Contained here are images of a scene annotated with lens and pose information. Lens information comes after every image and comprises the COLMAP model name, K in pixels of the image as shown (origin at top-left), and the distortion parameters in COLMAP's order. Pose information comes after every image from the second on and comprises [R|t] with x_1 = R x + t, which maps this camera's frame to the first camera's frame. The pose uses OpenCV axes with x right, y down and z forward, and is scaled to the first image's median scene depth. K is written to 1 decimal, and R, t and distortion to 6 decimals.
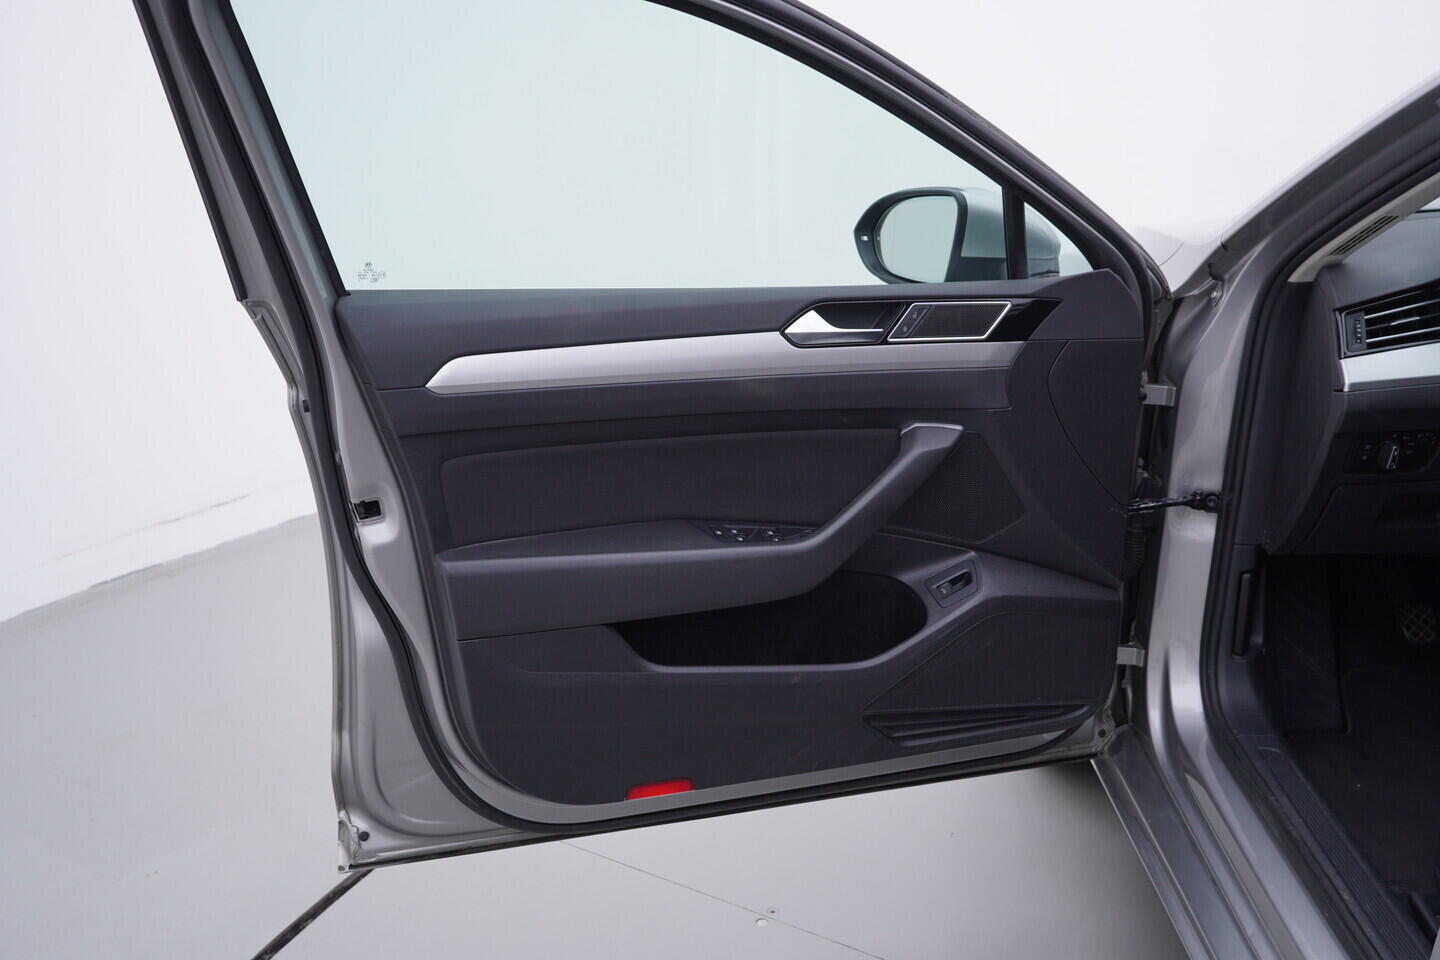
lens RADIAL K [[1475.8, 0, 720.0], [0, 1475.8, 480.0], [0, 0, 1]] dist [-0.008594, 0.035012]
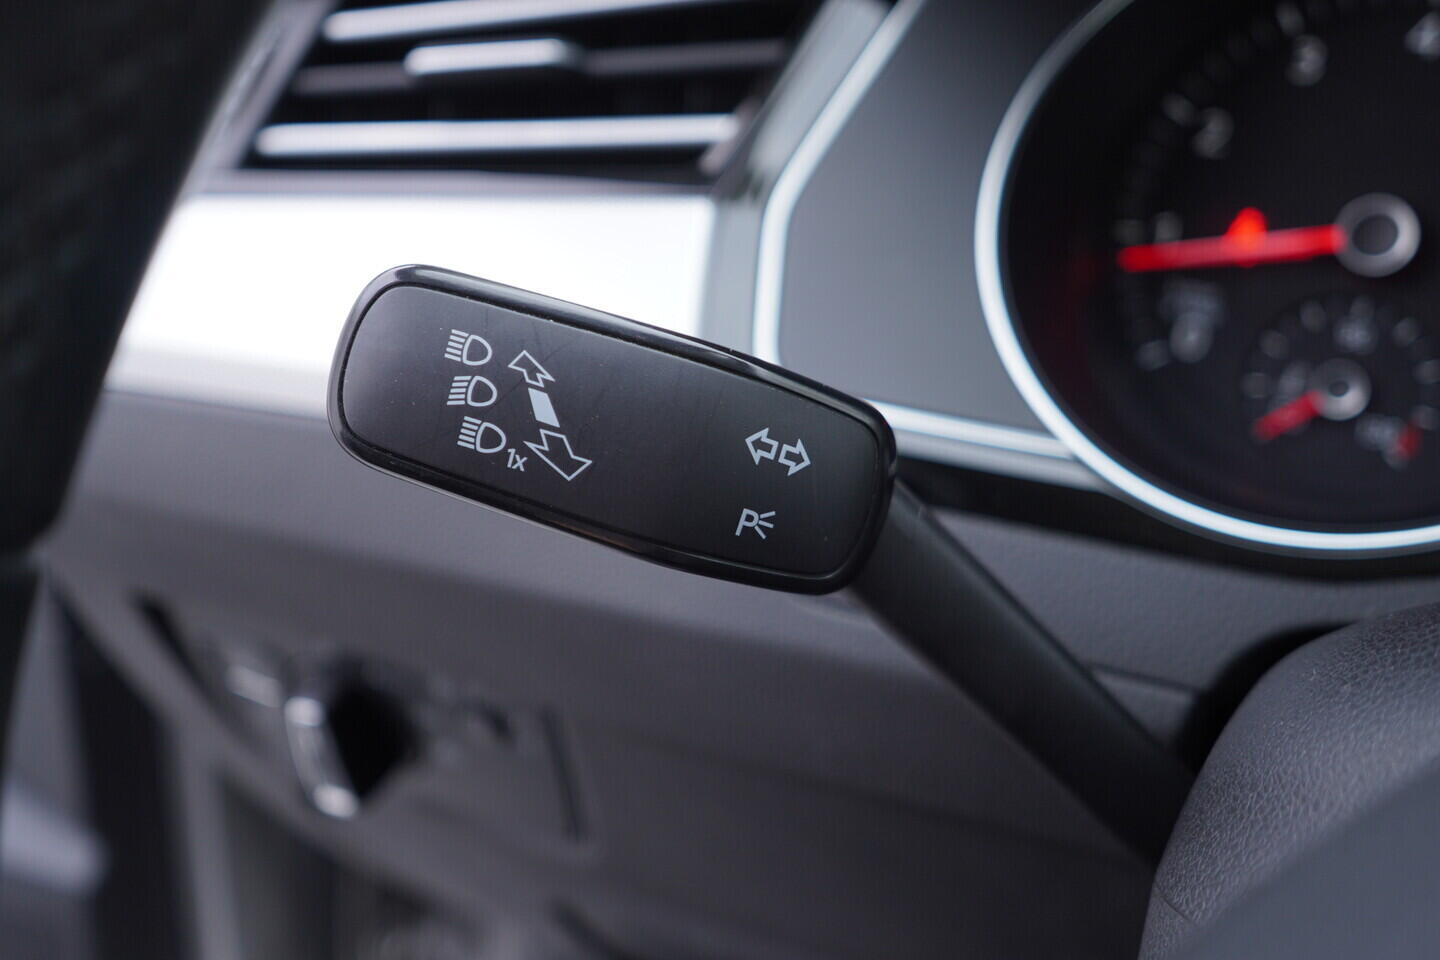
lens RADIAL K [[1491.0, 0, 720.8], [0, 1491.0, 477.9], [0, 0, 1]] dist [-0.003478, 0.017088]
pose [[0.853835, 0.229148, -0.467393, 0.571194], [-0.198838, 0.973382, 0.113981, -0.082059], [0.481071, -0.004385, 0.876671, 0.826976]]
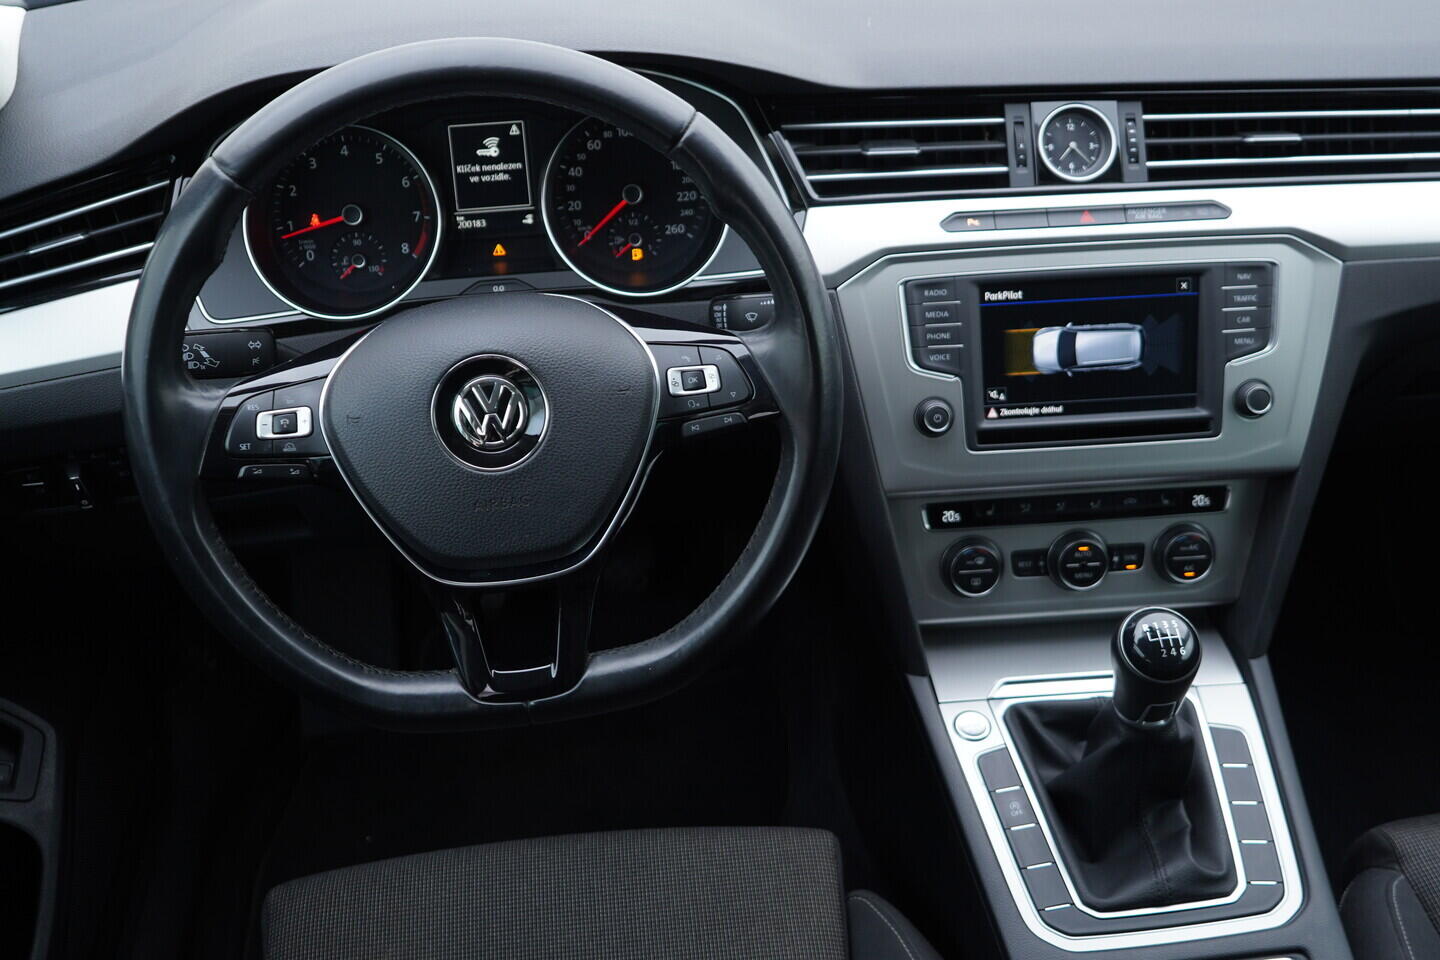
lens RADIAL K [[1475.8, 0, 720.0], [0, 1475.8, 480.0], [0, 0, 1]] dist [-0.008594, 0.035012]
pose [[0.990658, -0.088170, 0.104034, 0.620723], [0.055521, 0.957557, 0.282848, -0.158655], [-0.124557, -0.274430, 0.953506, 0.429559]]
